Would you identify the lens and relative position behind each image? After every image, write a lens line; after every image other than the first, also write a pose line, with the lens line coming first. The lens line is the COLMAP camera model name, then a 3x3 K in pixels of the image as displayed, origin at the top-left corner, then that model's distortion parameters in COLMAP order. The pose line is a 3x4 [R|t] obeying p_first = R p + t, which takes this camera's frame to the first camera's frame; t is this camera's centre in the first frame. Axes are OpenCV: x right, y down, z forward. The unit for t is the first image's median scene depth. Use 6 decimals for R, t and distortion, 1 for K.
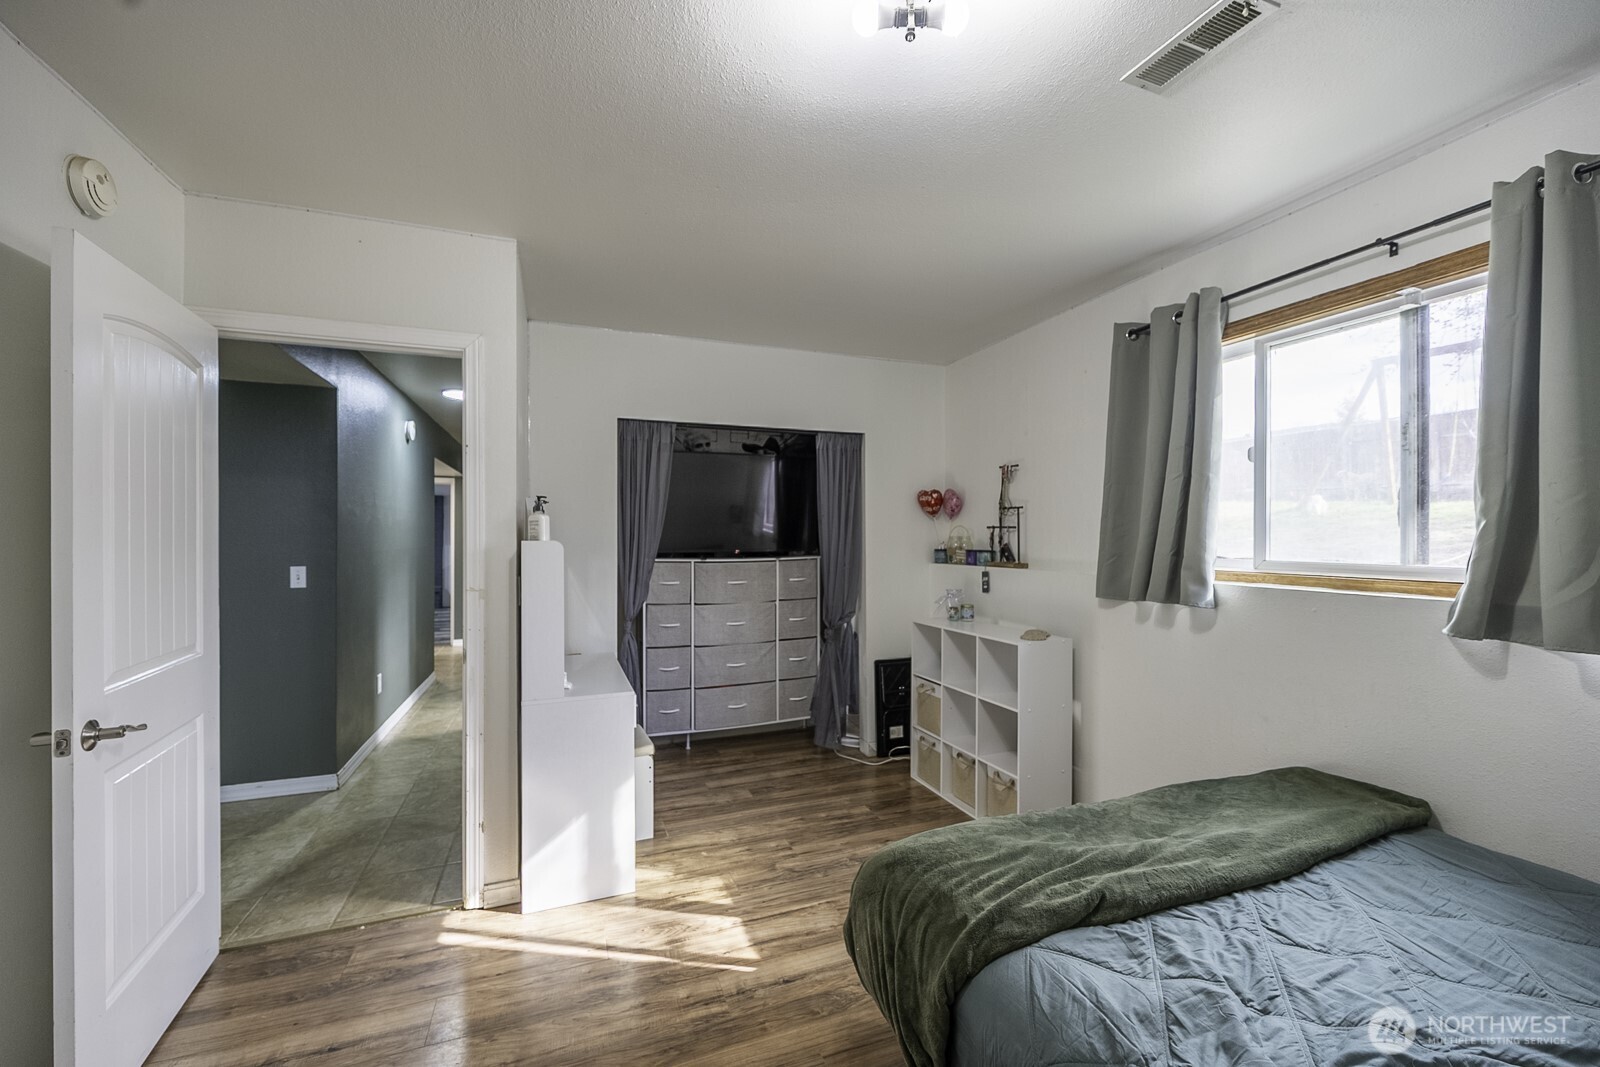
lens RADIAL K [[651.7, 0, 800.0], [0, 651.7, 533.5], [0, 0, 1]] dist [-0.003166, -0.000218]
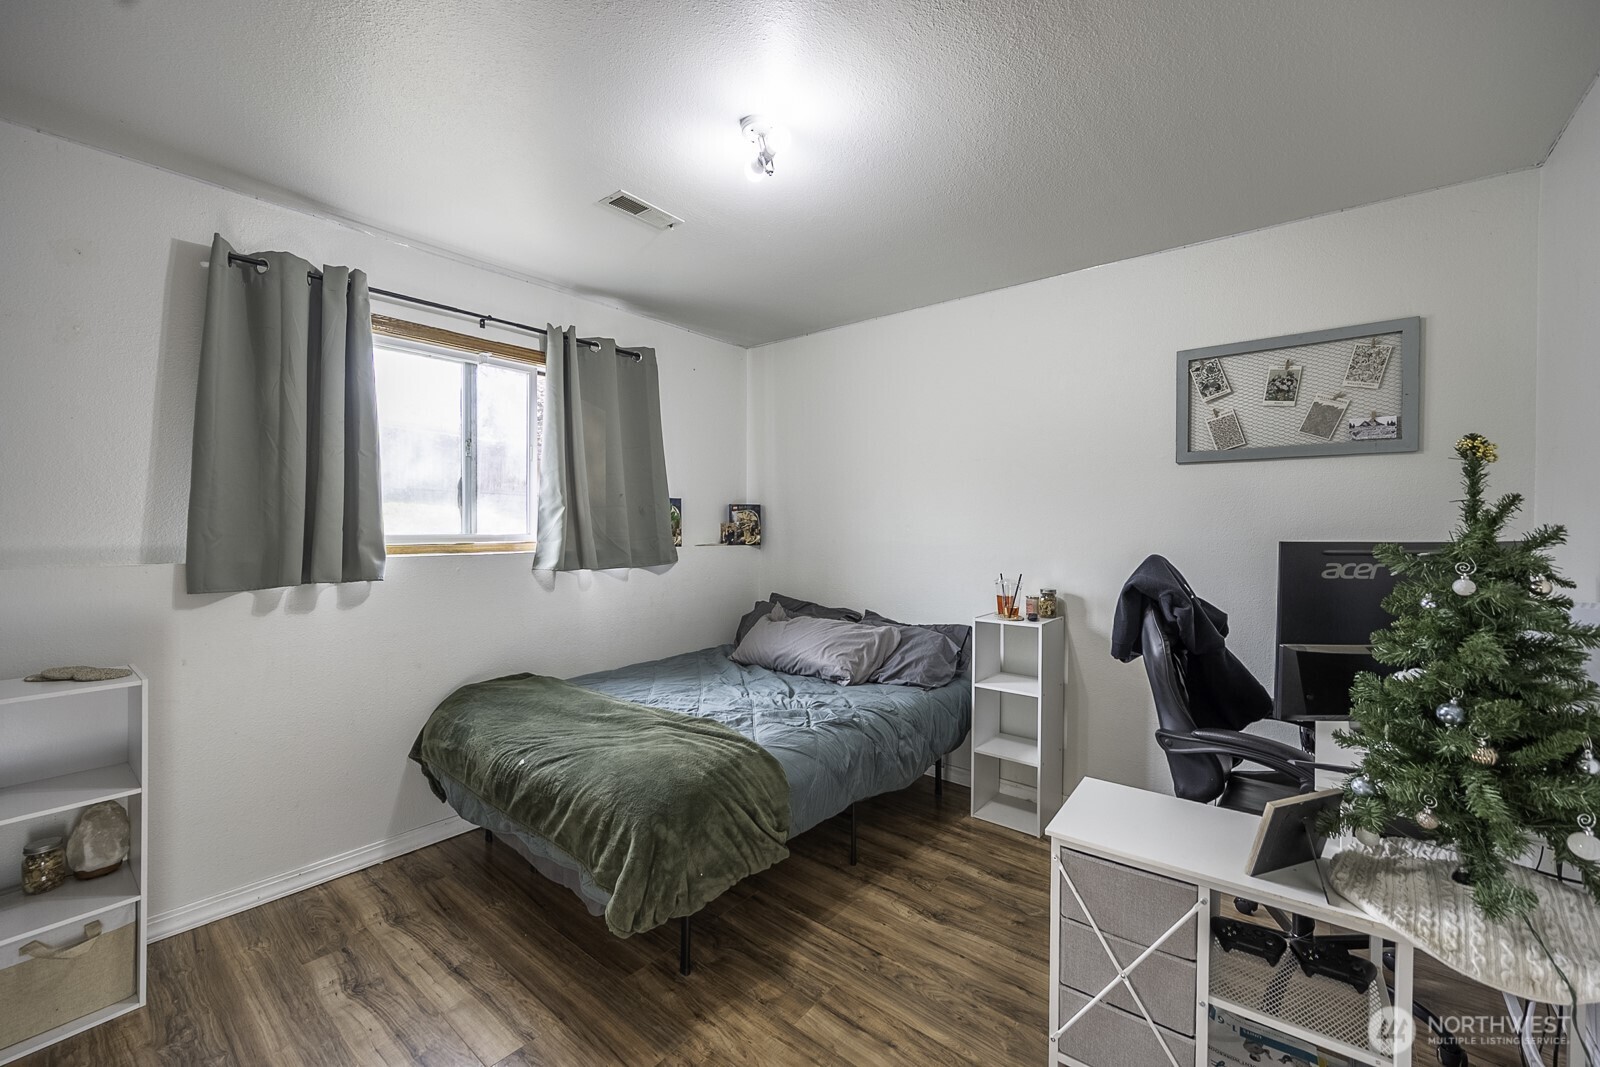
lens RADIAL K [[651.7, 0, 800.0], [0, 651.7, 533.5], [0, 0, 1]] dist [-0.003166, -0.000218]
pose [[-0.519504, -0.024785, 0.854109, -0.695831], [-0.012710, 0.999693, 0.021279, 0.006459], [-0.854374, 0.000199, -0.519659, 1.045719]]
